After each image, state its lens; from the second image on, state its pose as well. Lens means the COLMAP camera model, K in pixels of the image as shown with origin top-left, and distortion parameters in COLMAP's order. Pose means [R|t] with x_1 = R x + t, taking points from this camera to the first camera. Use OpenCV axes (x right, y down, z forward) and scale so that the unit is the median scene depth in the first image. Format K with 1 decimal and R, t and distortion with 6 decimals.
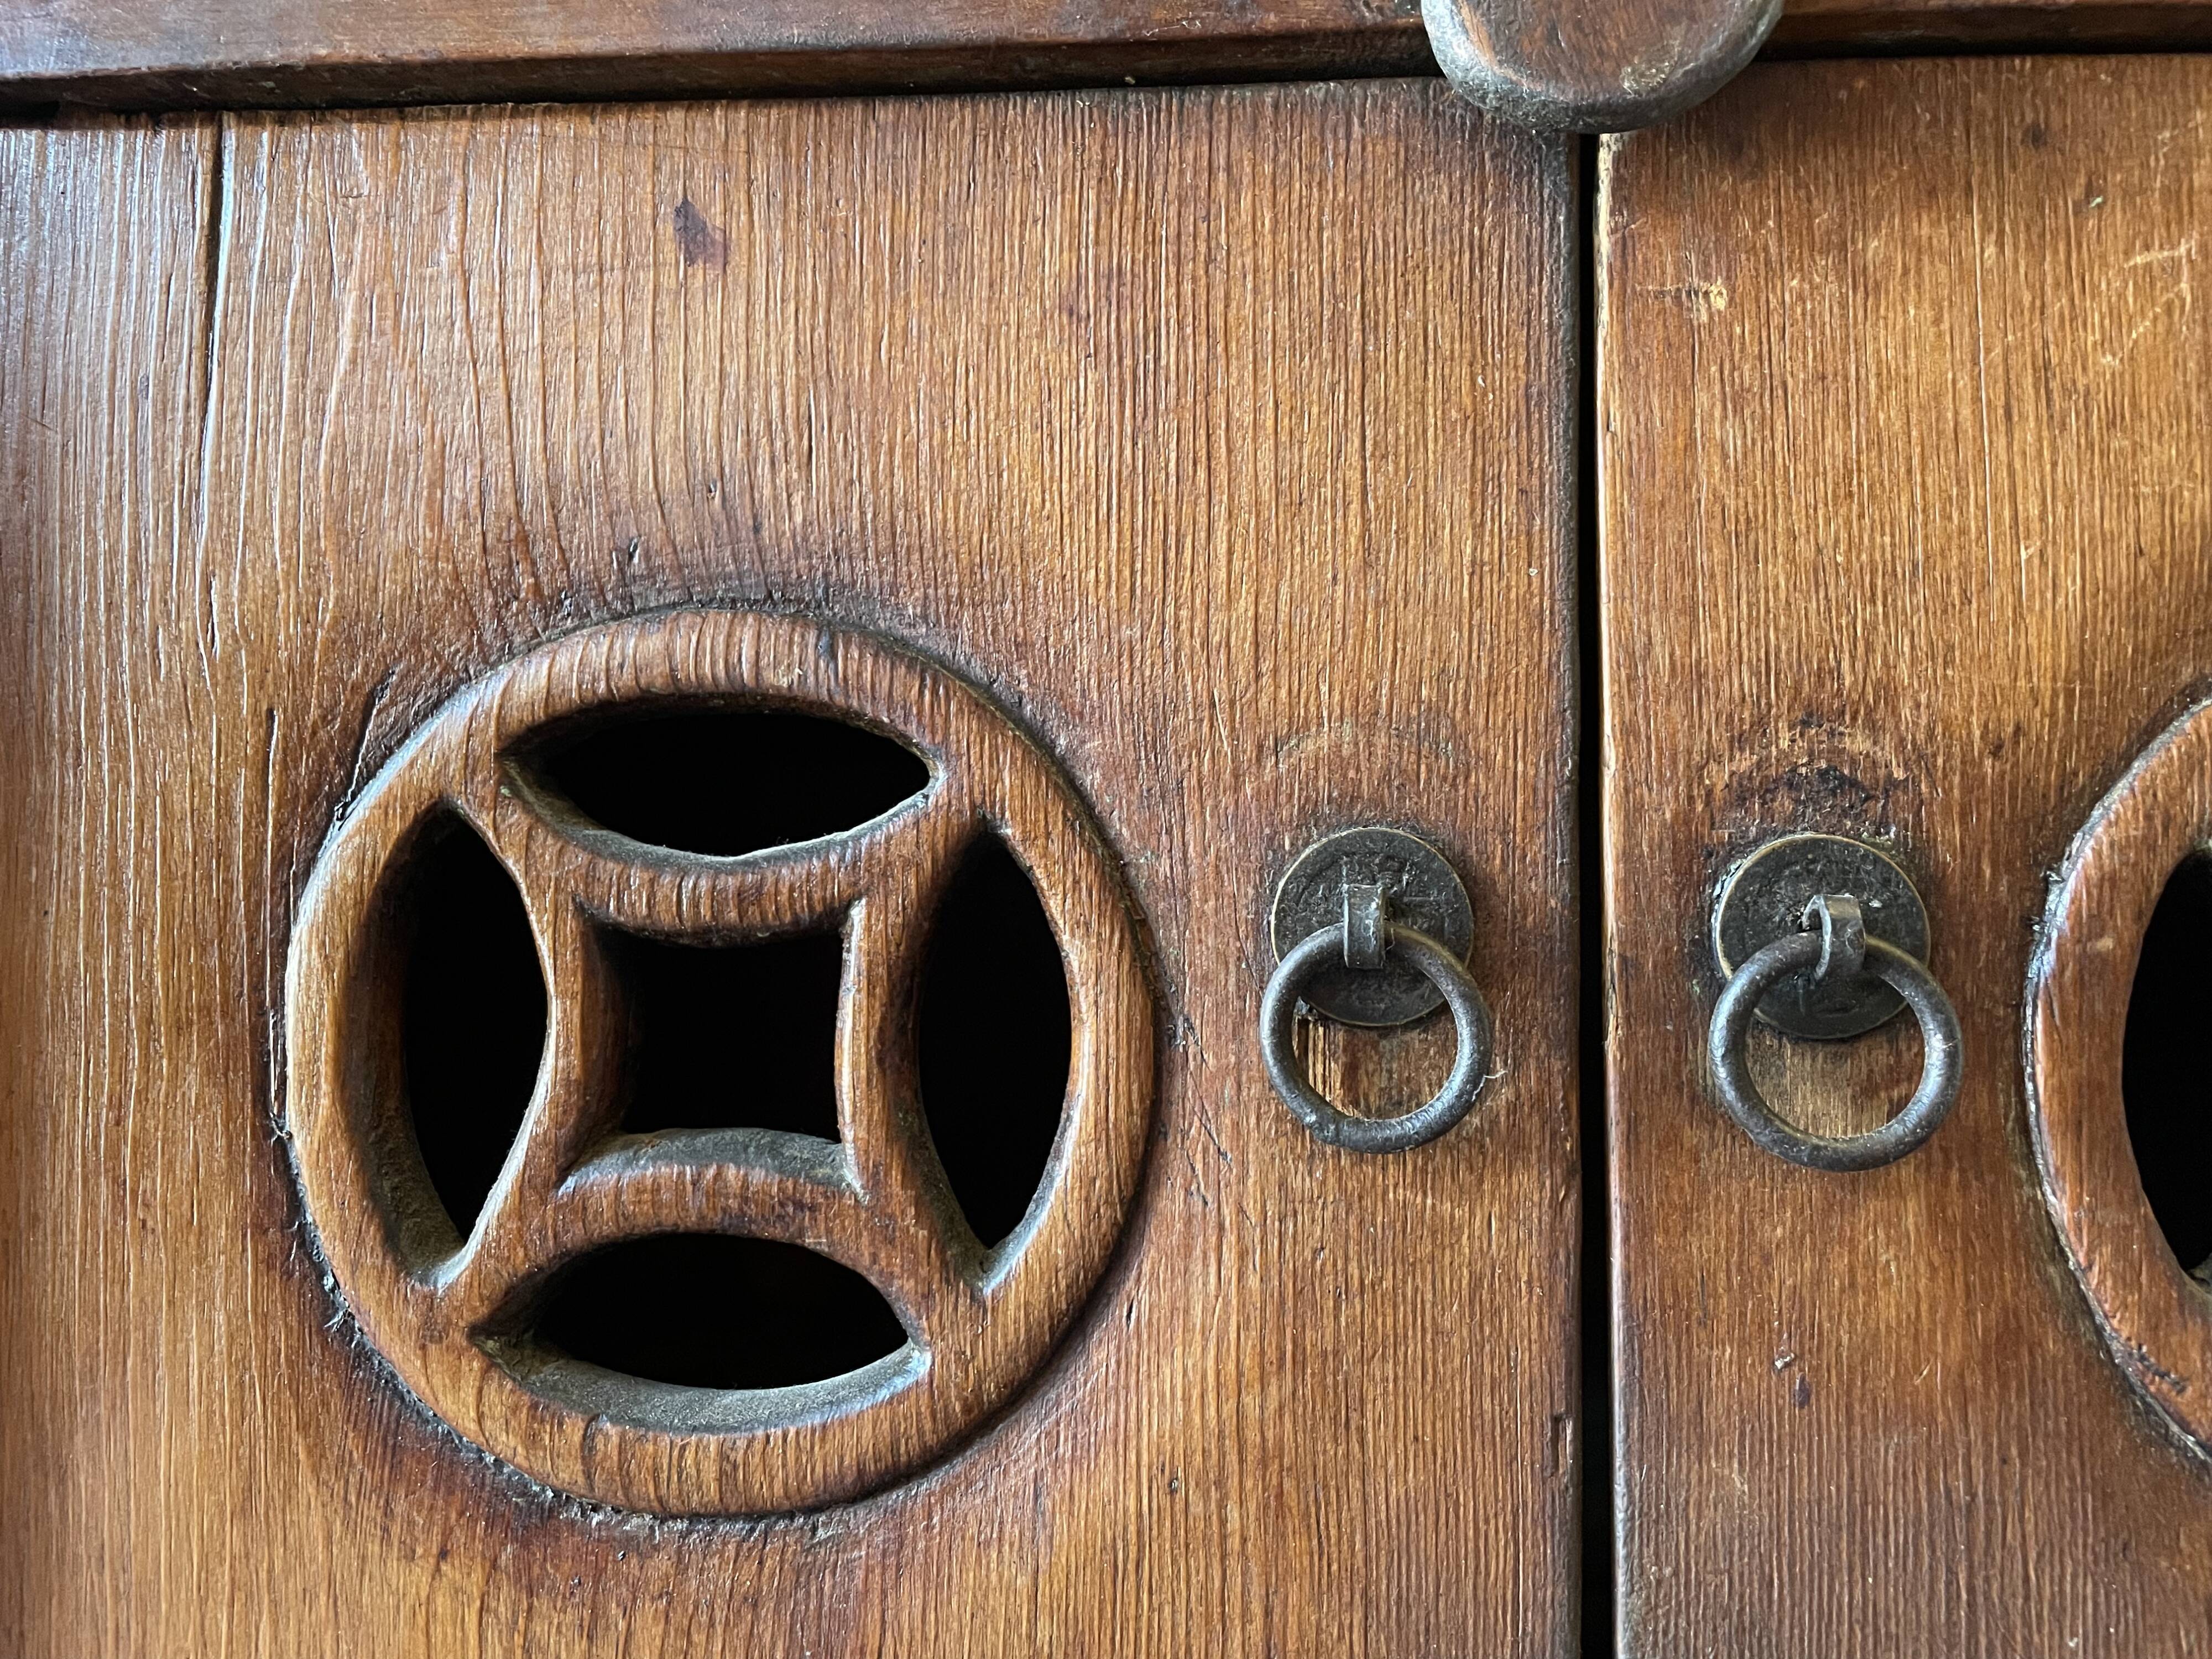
lens RADIAL K [[1697.0, 0, 1119.6], [0, 1697.0, 804.2], [0, 0, 1]] dist [0.097939, -0.138387]
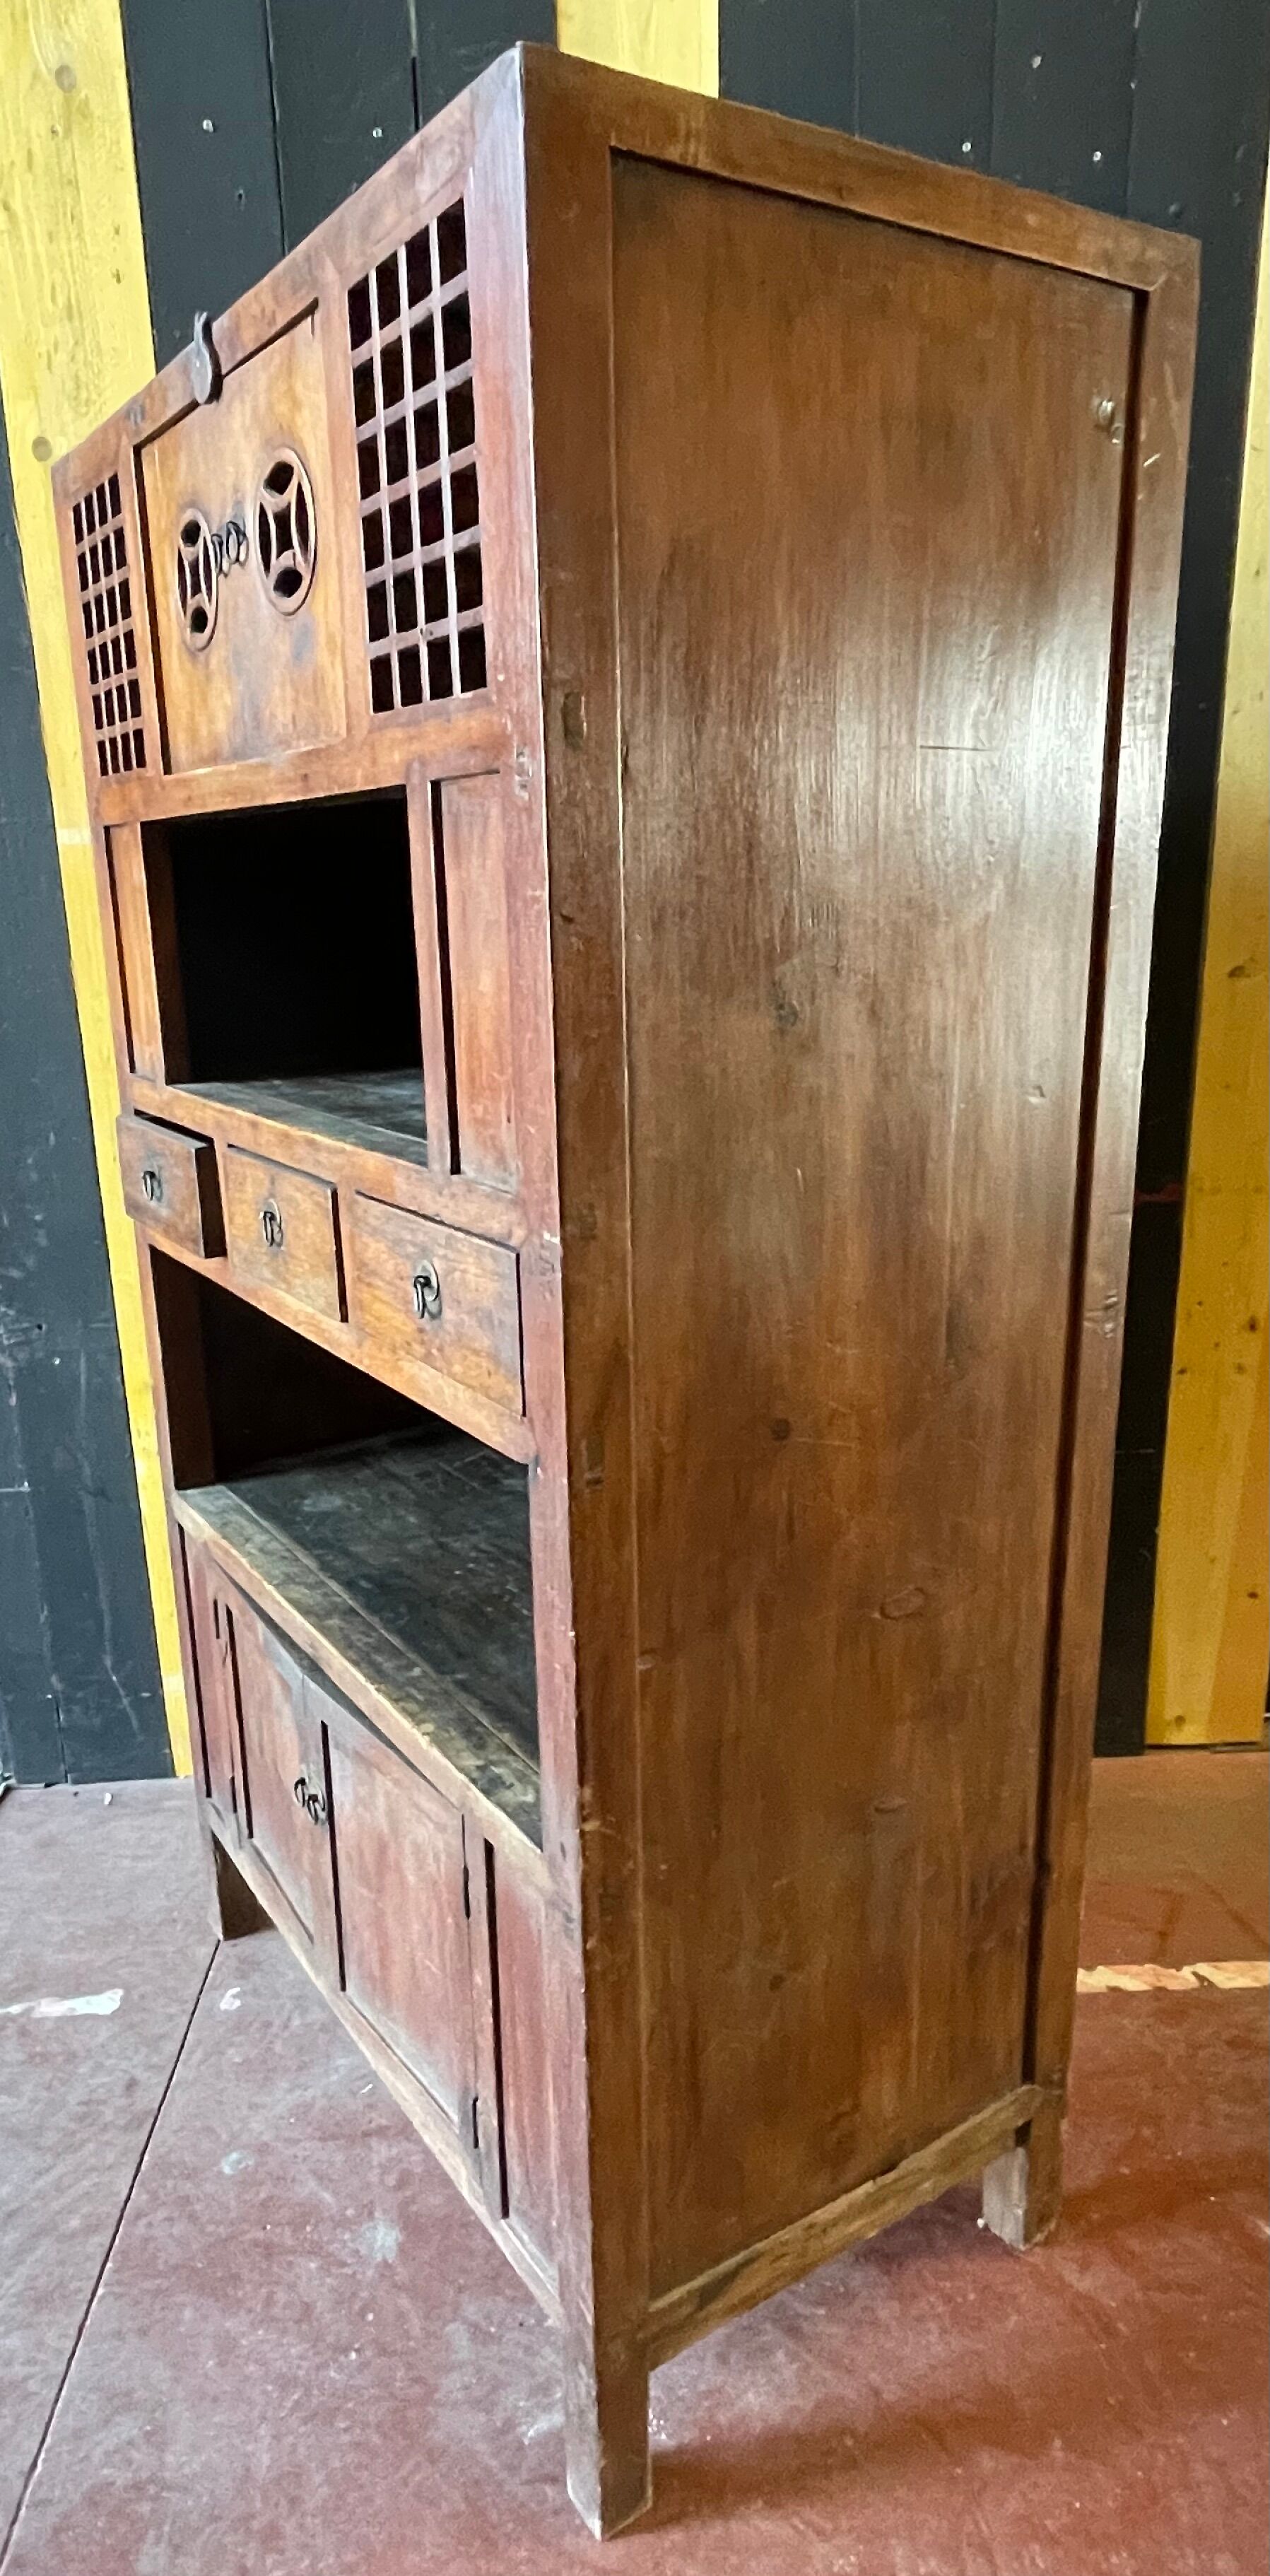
lens RADIAL K [[1542.7, 0, 629.4], [0, 1542.7, 1332.1], [0, 0, 1]] dist [0.002005, -0.000030]
pose [[0.613307, 0.205719, -0.762584, 6.278590], [0.064859, 0.949108, 0.308200, 1.233276], [0.787177, -0.238482, 0.568752, -1.902659]]
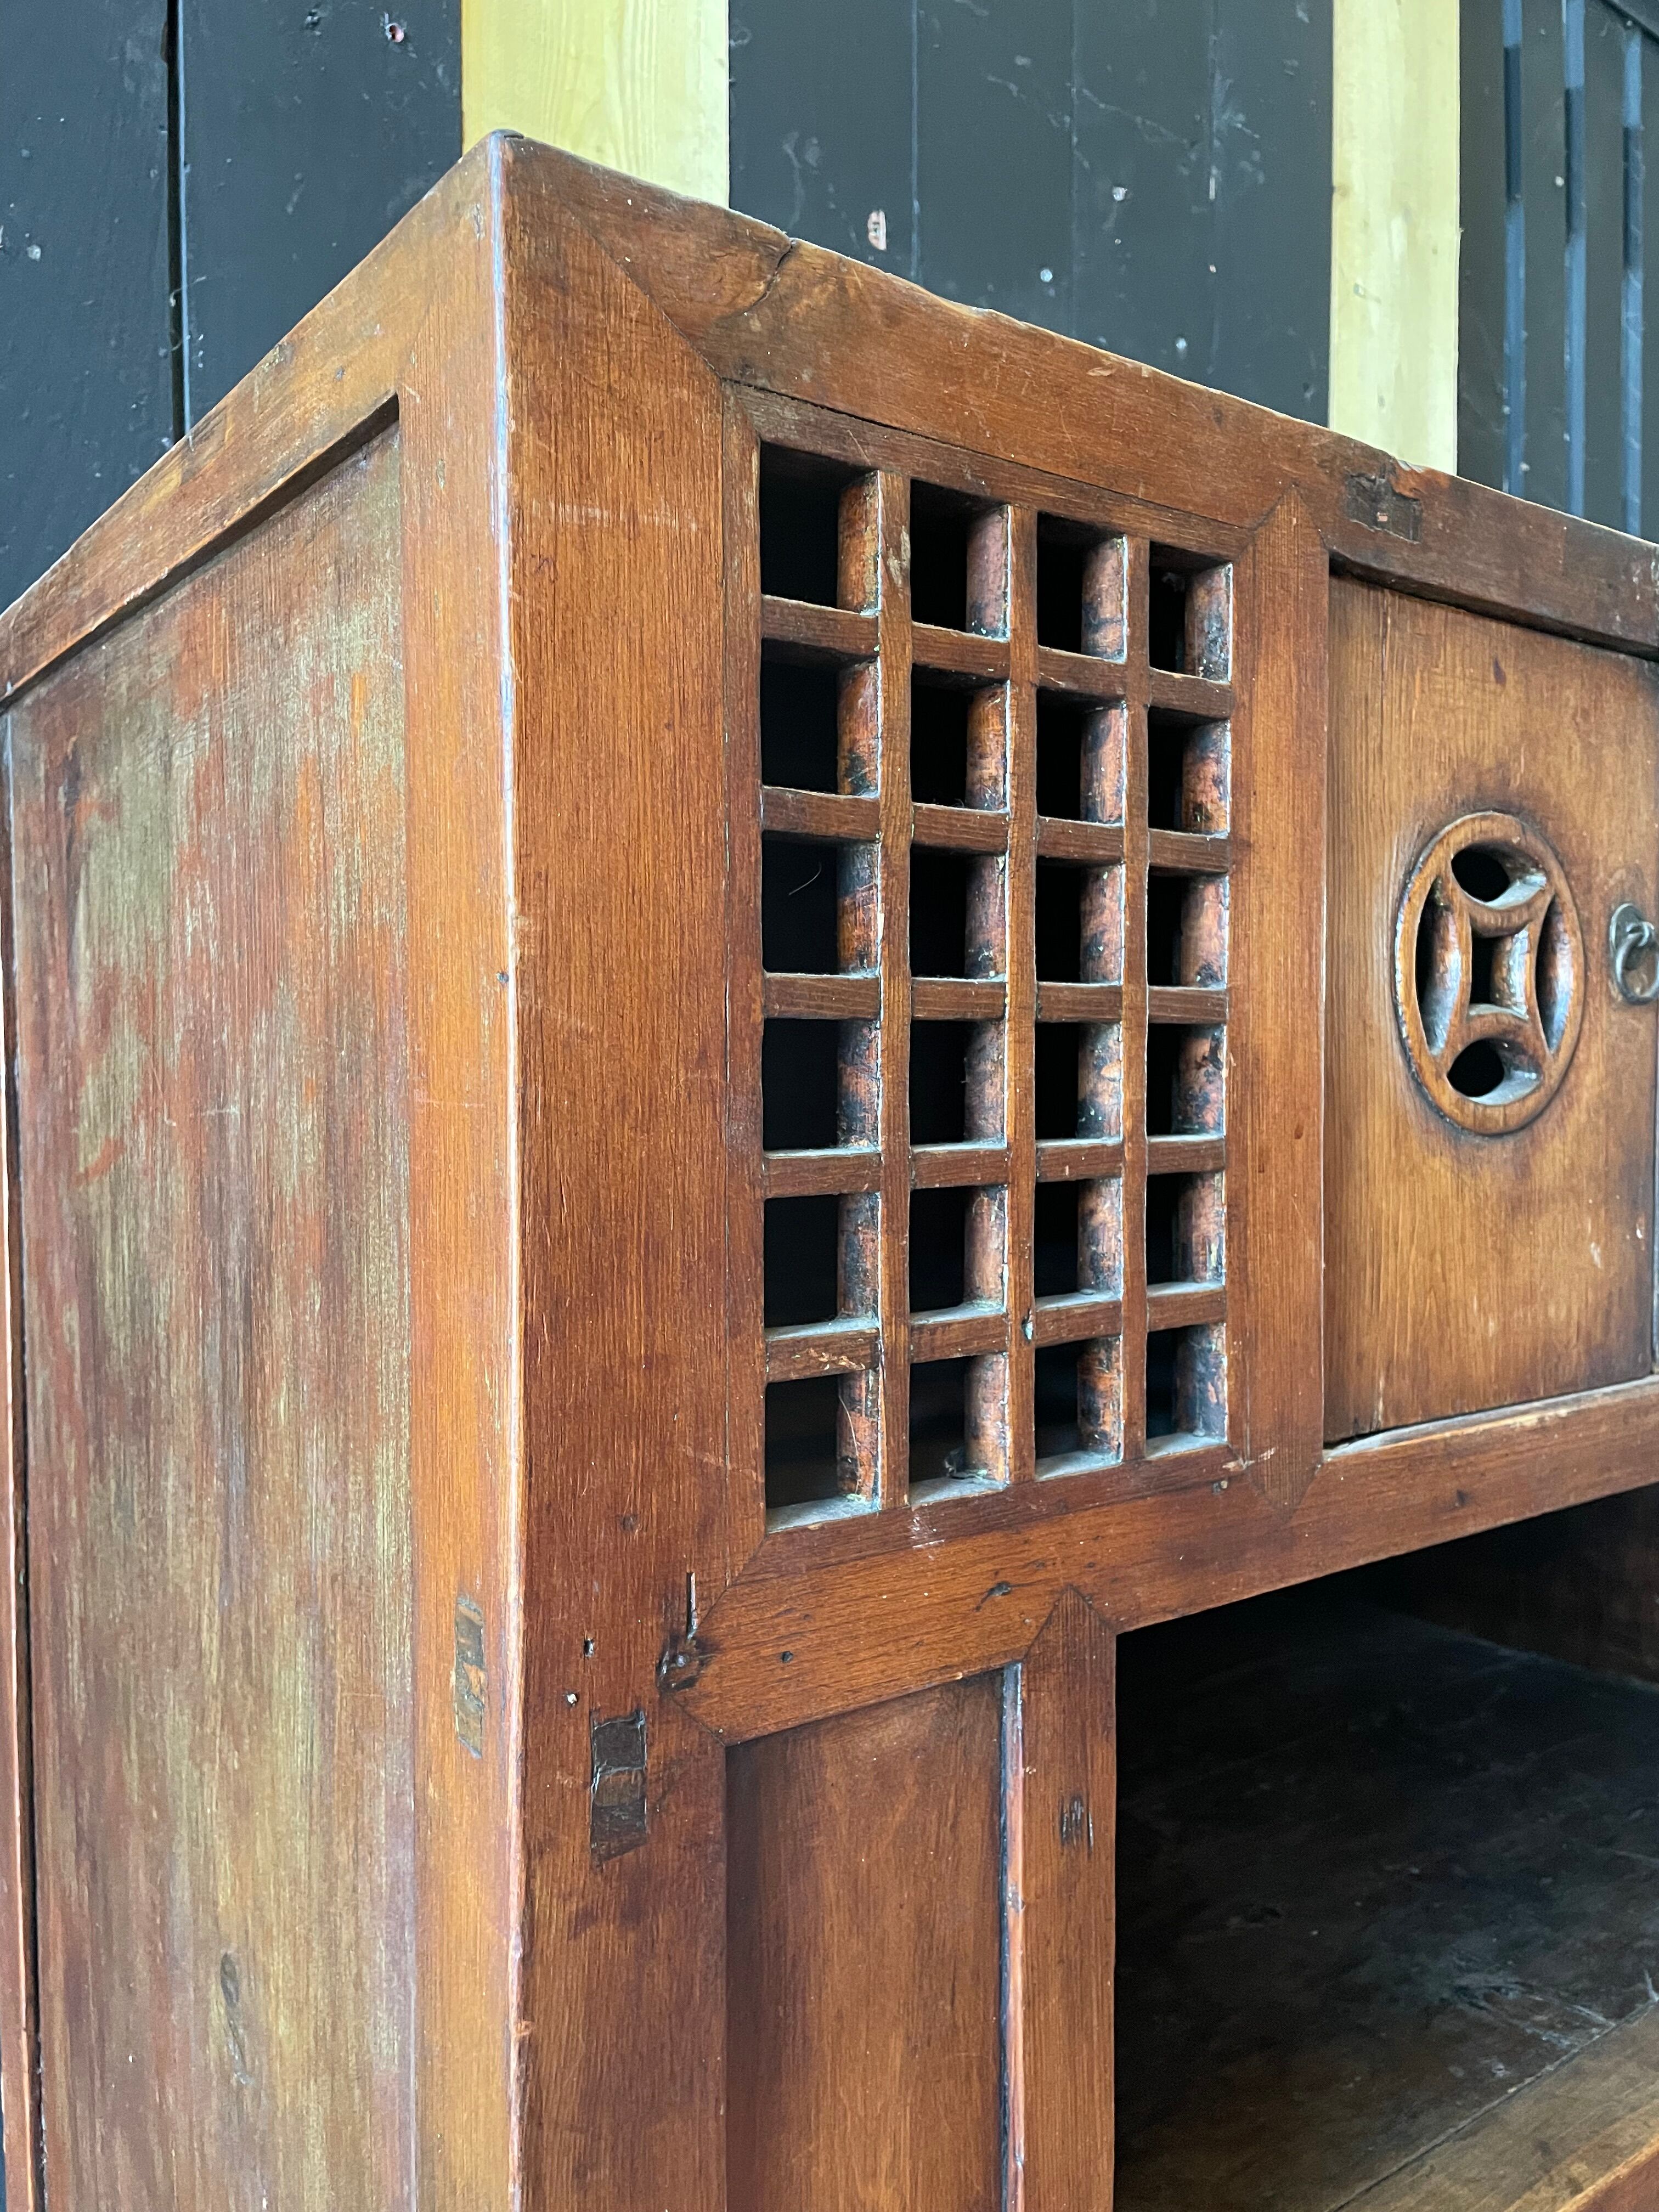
lens RADIAL K [[1697.0, 0, 829.5], [0, 1697.0, 1106.0], [0, 0, 1]] dist [0.097939, -0.138387]
pose [[0.745633, -0.027076, 0.665807, -2.955192], [-0.034254, 0.996296, 0.078876, 0.178005], [-0.665476, -0.081619, 0.741944, -0.380120]]
